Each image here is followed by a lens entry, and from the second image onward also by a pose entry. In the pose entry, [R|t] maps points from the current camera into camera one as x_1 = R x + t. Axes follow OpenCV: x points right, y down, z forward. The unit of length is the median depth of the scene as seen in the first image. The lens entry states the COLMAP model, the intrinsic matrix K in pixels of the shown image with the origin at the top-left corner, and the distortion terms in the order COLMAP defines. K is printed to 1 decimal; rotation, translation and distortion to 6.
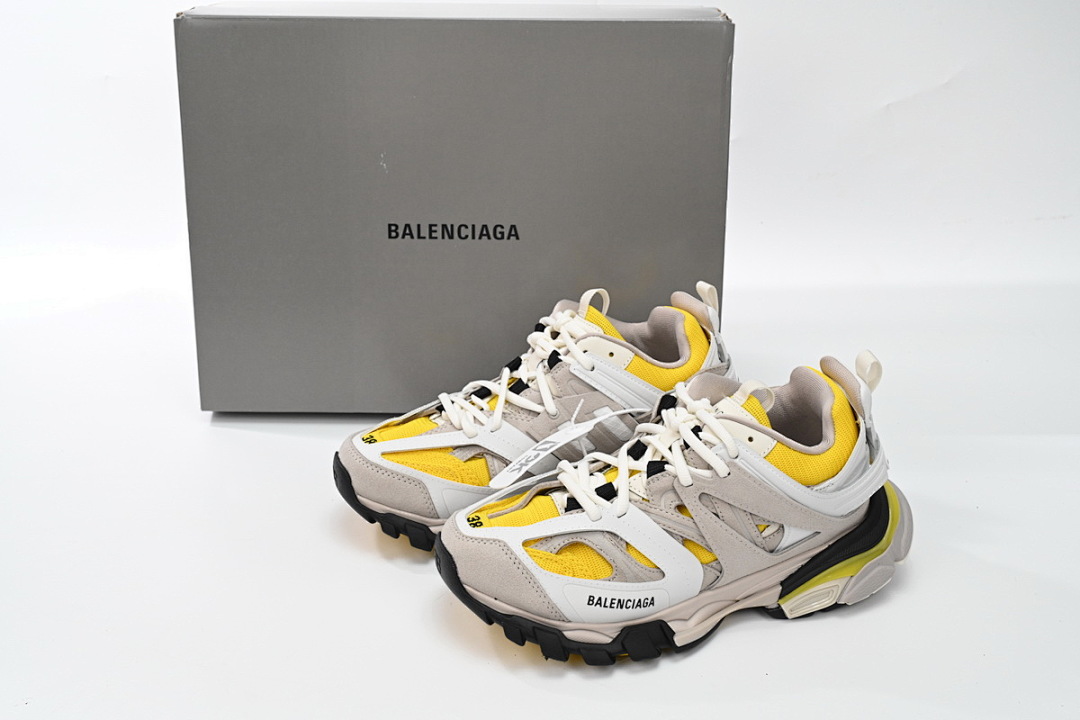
lens RADIAL K [[1284.2, 0, 537.0], [0, 1284.2, 363.0], [0, 0, 1]] dist [-0.011271, 0.000000]
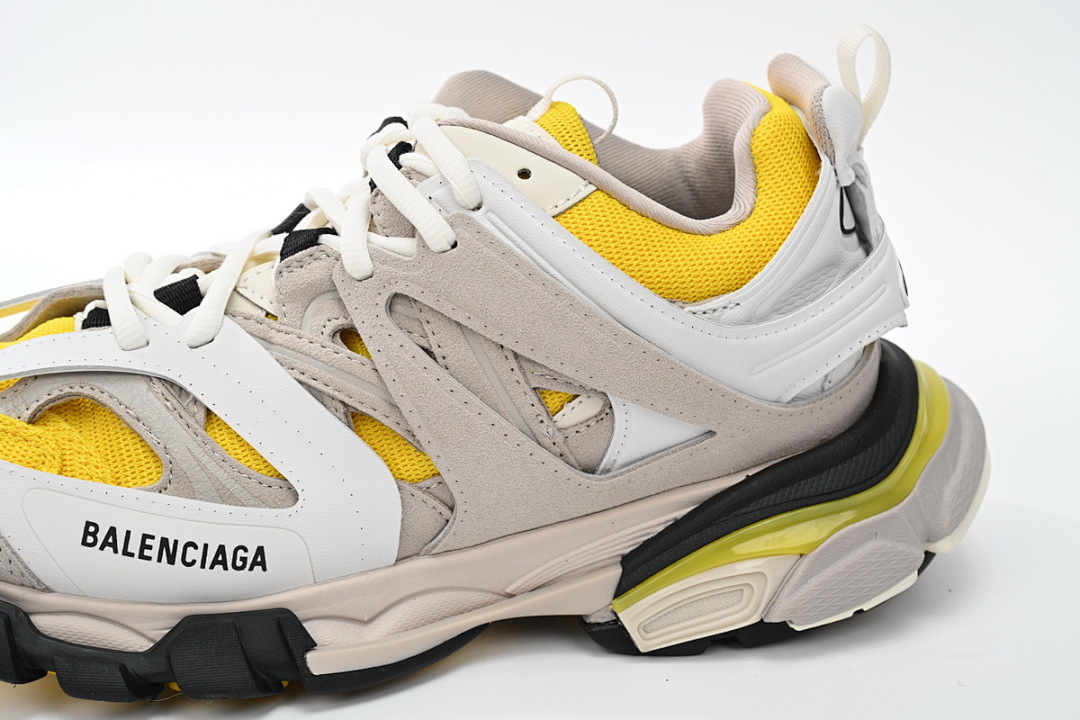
lens RADIAL K [[1735.5, 0, 540.5], [0, 1735.5, 358.2], [0, 0, 1]] dist [-0.008172, 0.000000]
pose [[0.988461, 0.033922, -0.147628, 0.255021], [-0.052707, 0.990723, -0.125256, 0.186510], [0.142009, 0.131592, 0.981079, 0.465761]]
